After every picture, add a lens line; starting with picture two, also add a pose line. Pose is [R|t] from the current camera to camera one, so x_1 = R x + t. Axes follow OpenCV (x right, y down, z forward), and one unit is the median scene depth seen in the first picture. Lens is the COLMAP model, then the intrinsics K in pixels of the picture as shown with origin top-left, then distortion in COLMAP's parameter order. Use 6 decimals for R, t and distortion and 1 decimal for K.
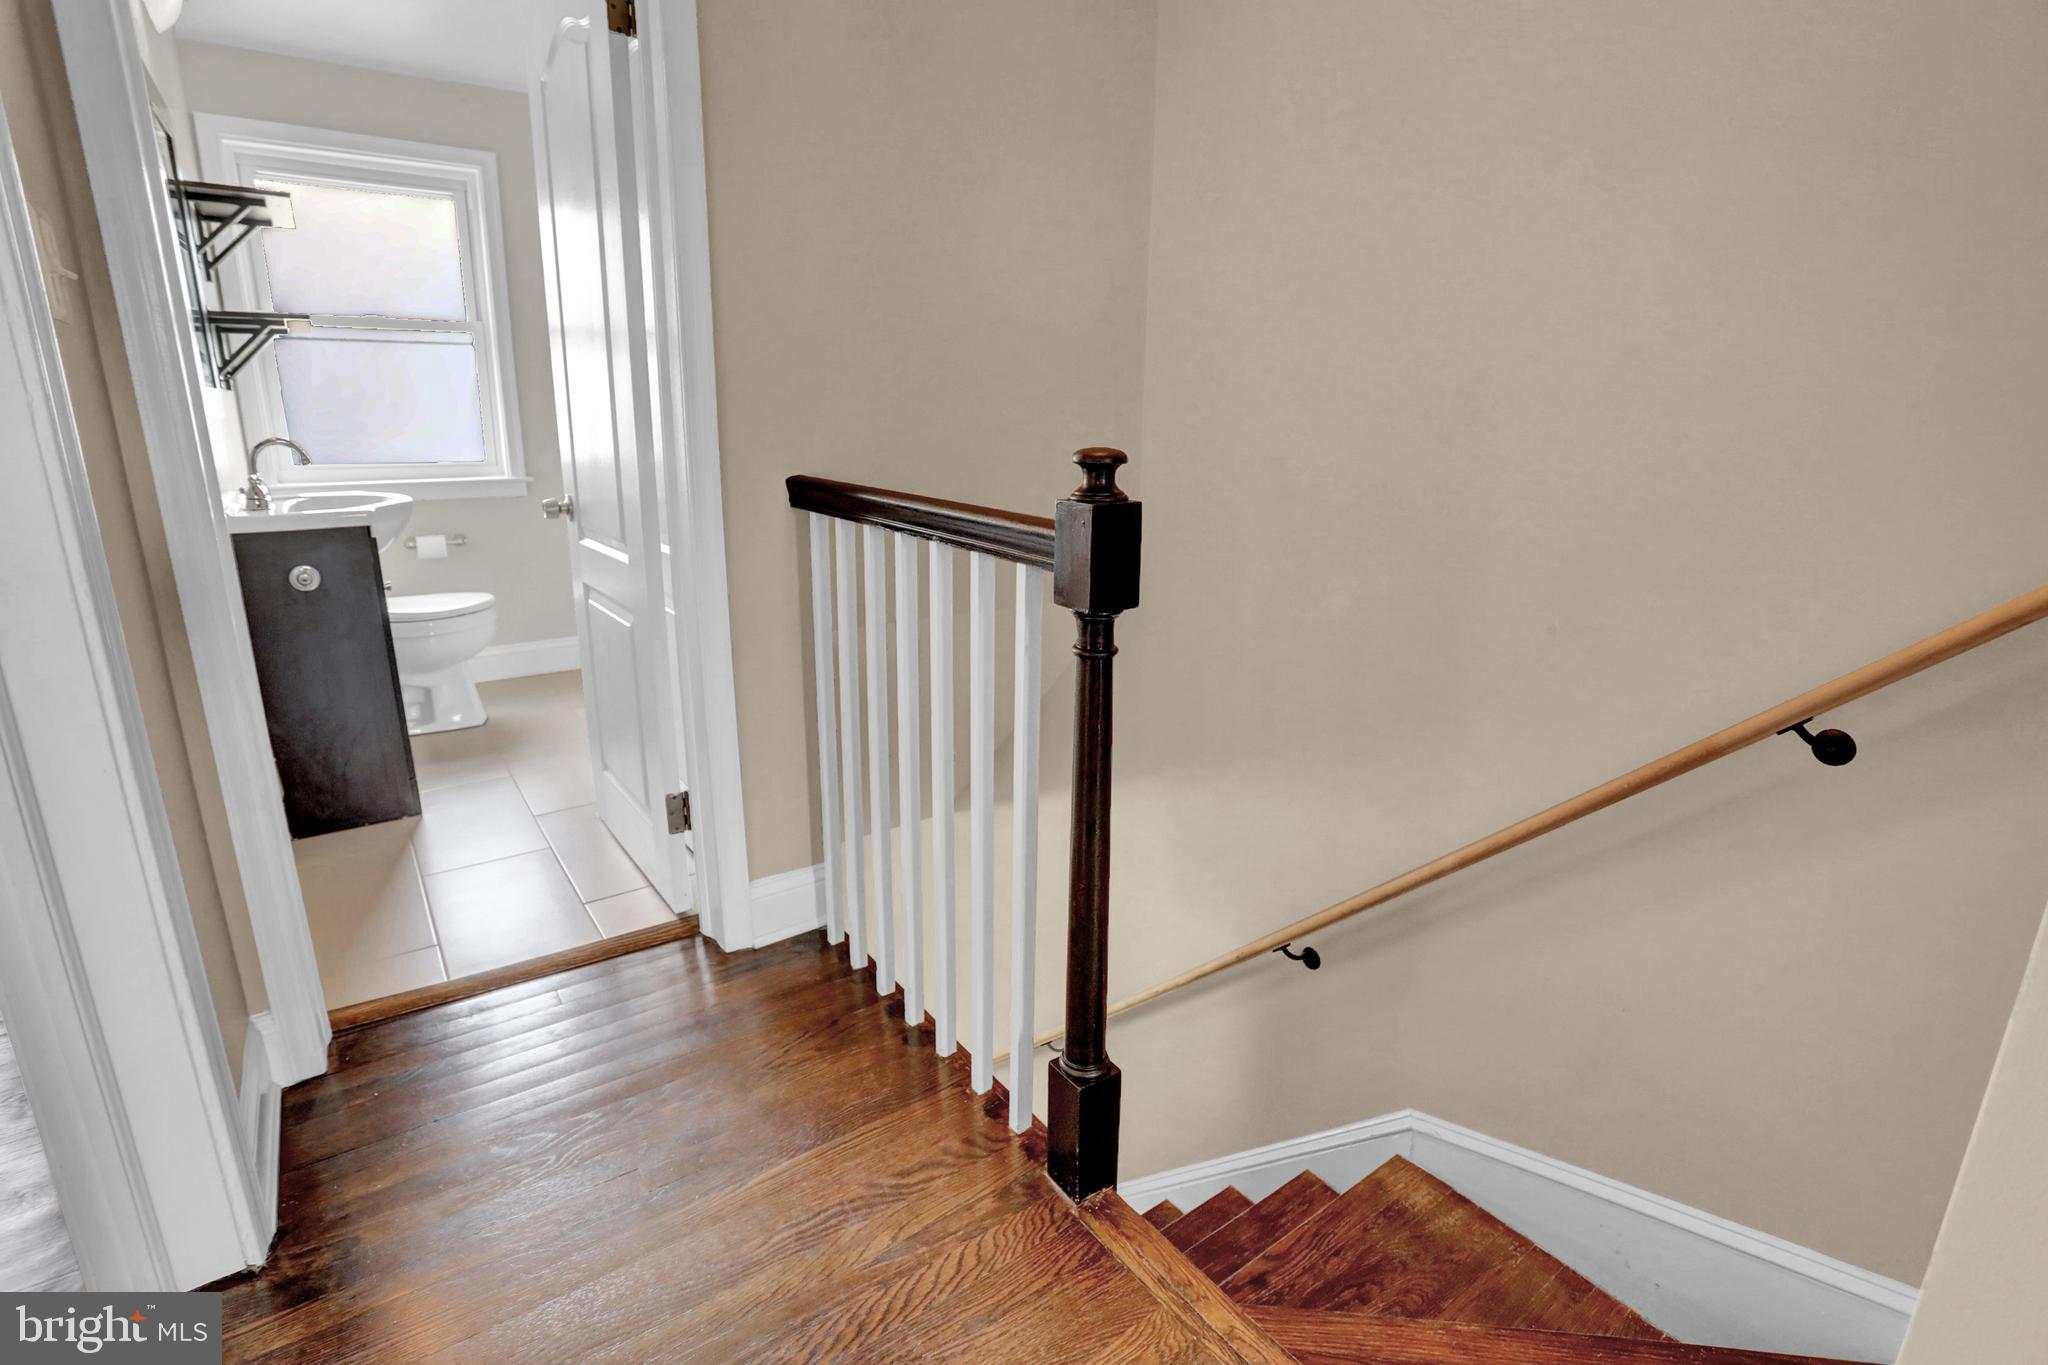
lens RADIAL K [[1005.6, 0, 1017.3], [0, 1005.6, 675.9], [0, 0, 1]] dist [-0.058072, 0.028037]
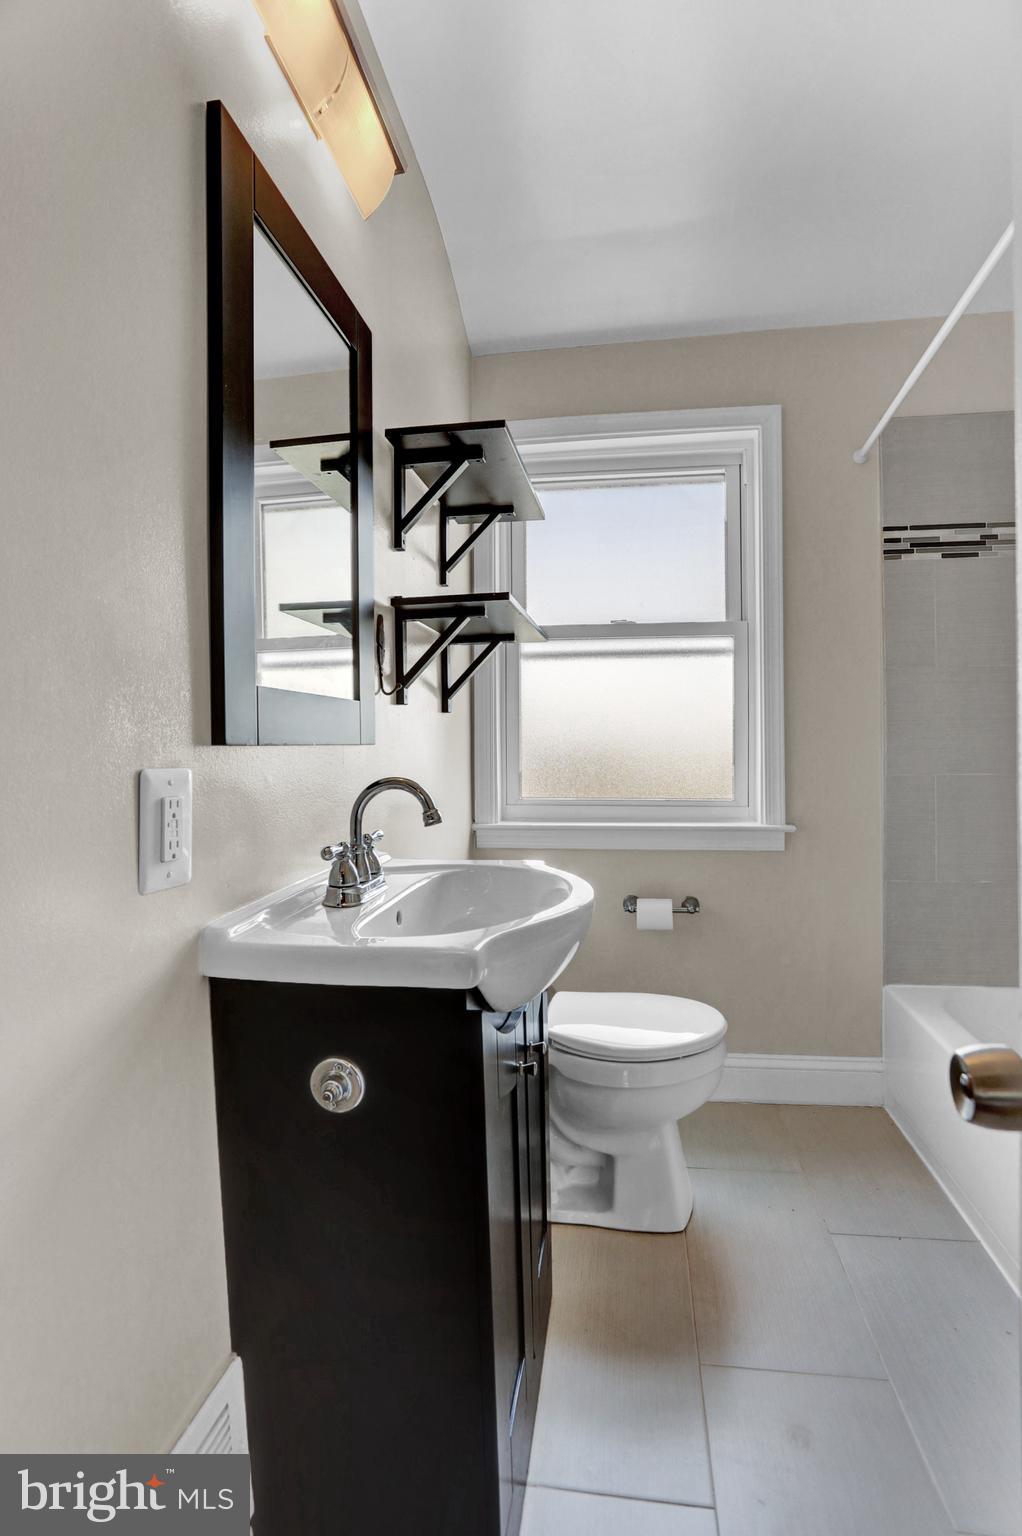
lens RADIAL K [[754.2, 0, 515.5], [0, 754.2, 730.4], [0, 0, 1]] dist [-0.058072, 0.028037]
pose [[0.725079, -0.028060, -0.688094, -0.384732], [-0.162018, 0.964174, -0.210045, -0.177527], [0.669336, 0.263783, 0.694556, 0.697201]]
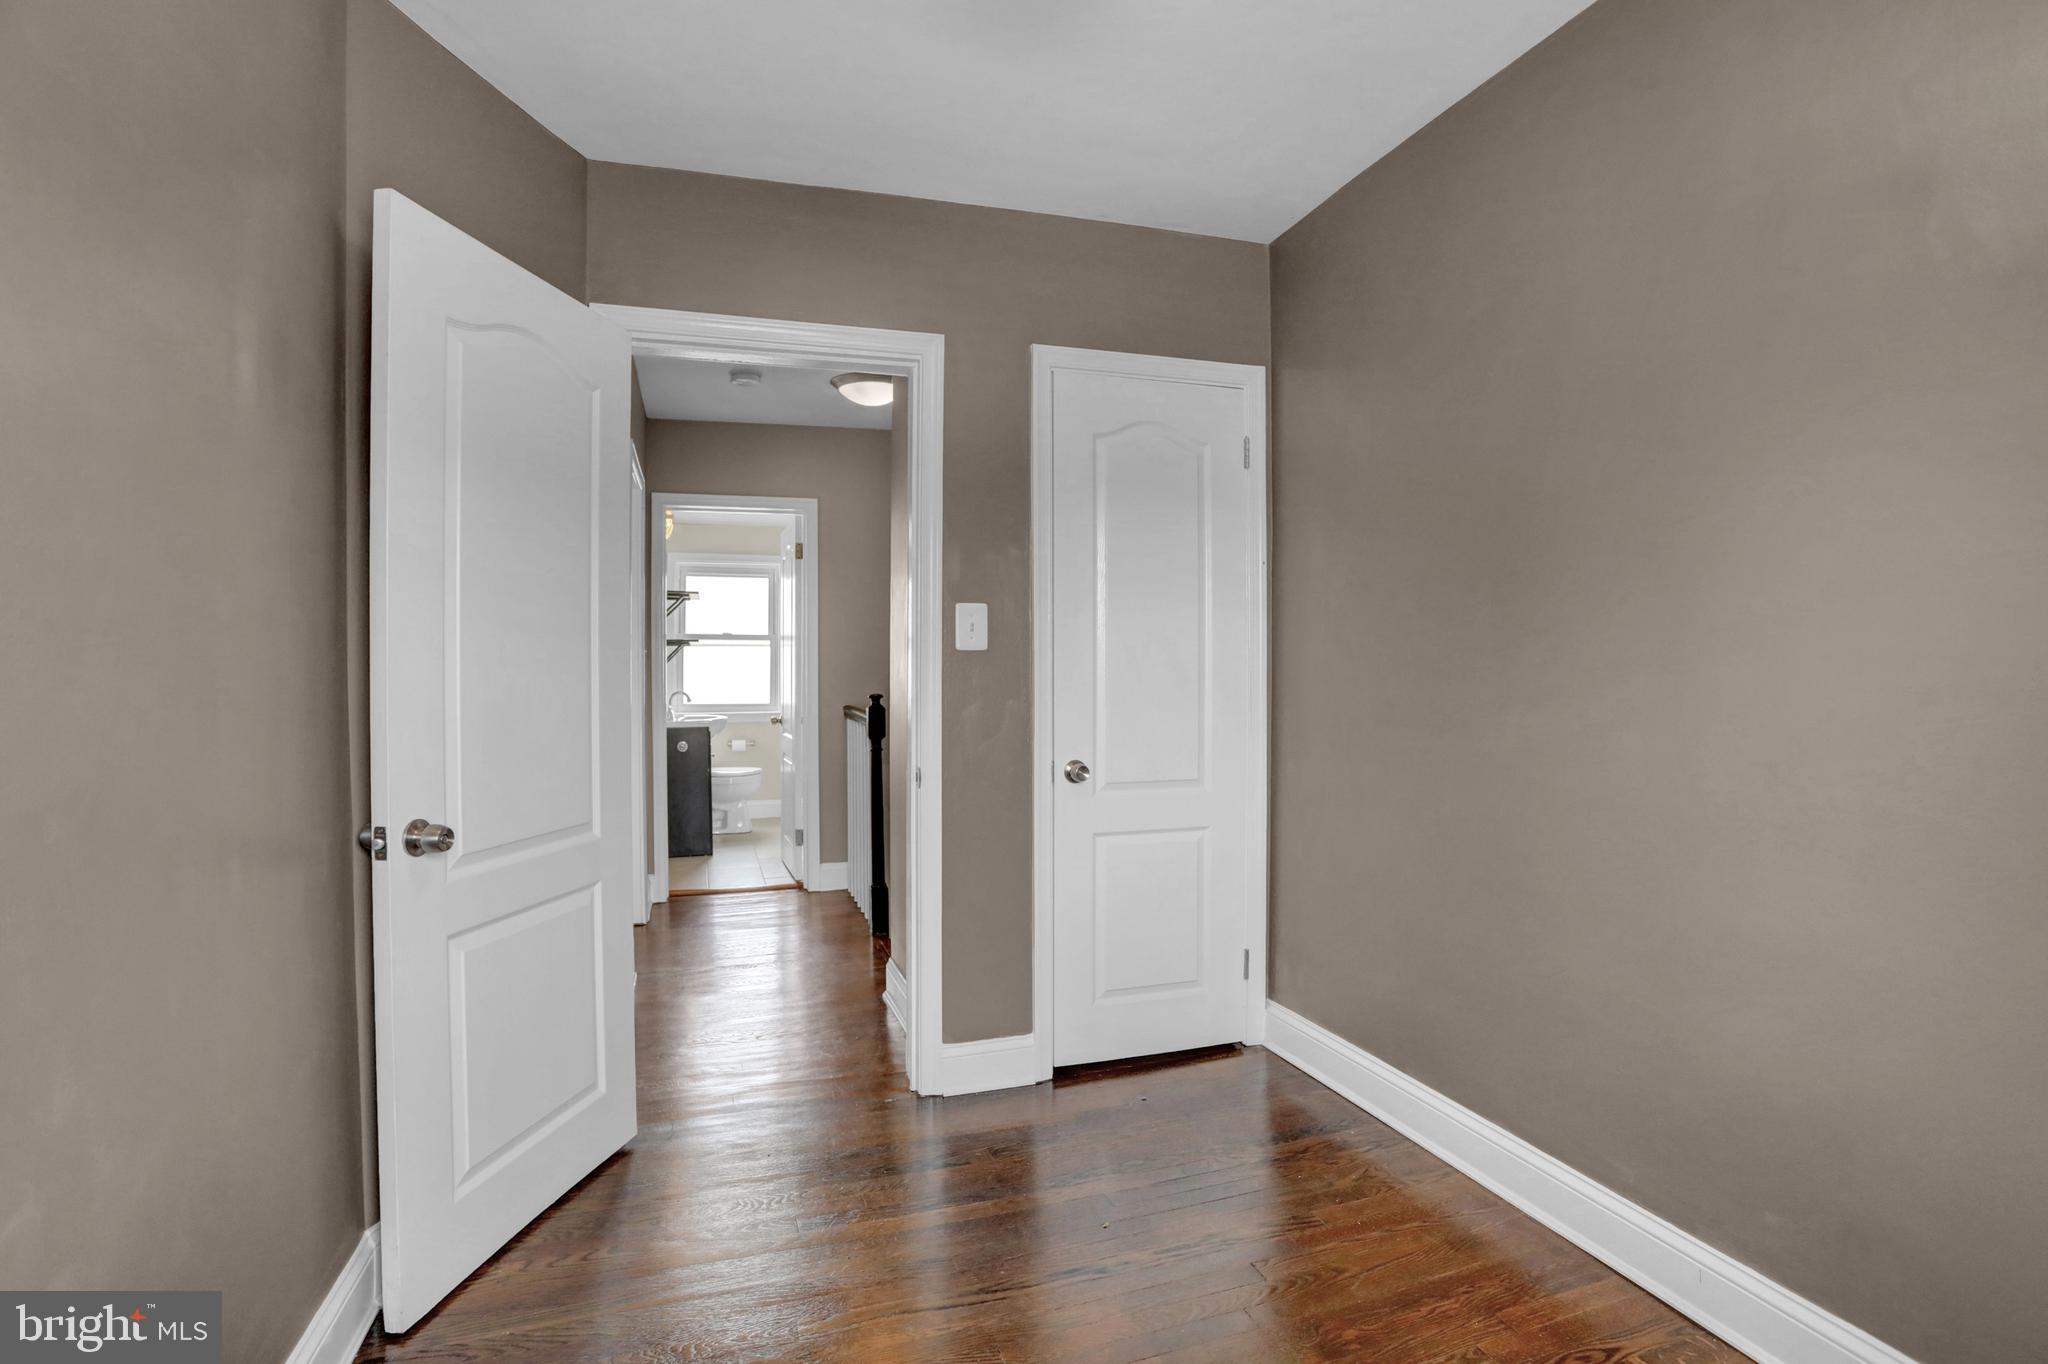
lens RADIAL K [[1005.6, 0, 1017.3], [0, 1005.6, 675.4], [0, 0, 1]] dist [-0.058072, 0.028037]
pose [[0.956388, -0.007959, -0.291990, 0.706553], [-0.066494, 0.967451, -0.244167, 0.246292], [0.284430, 0.252934, 0.924729, -0.979968]]
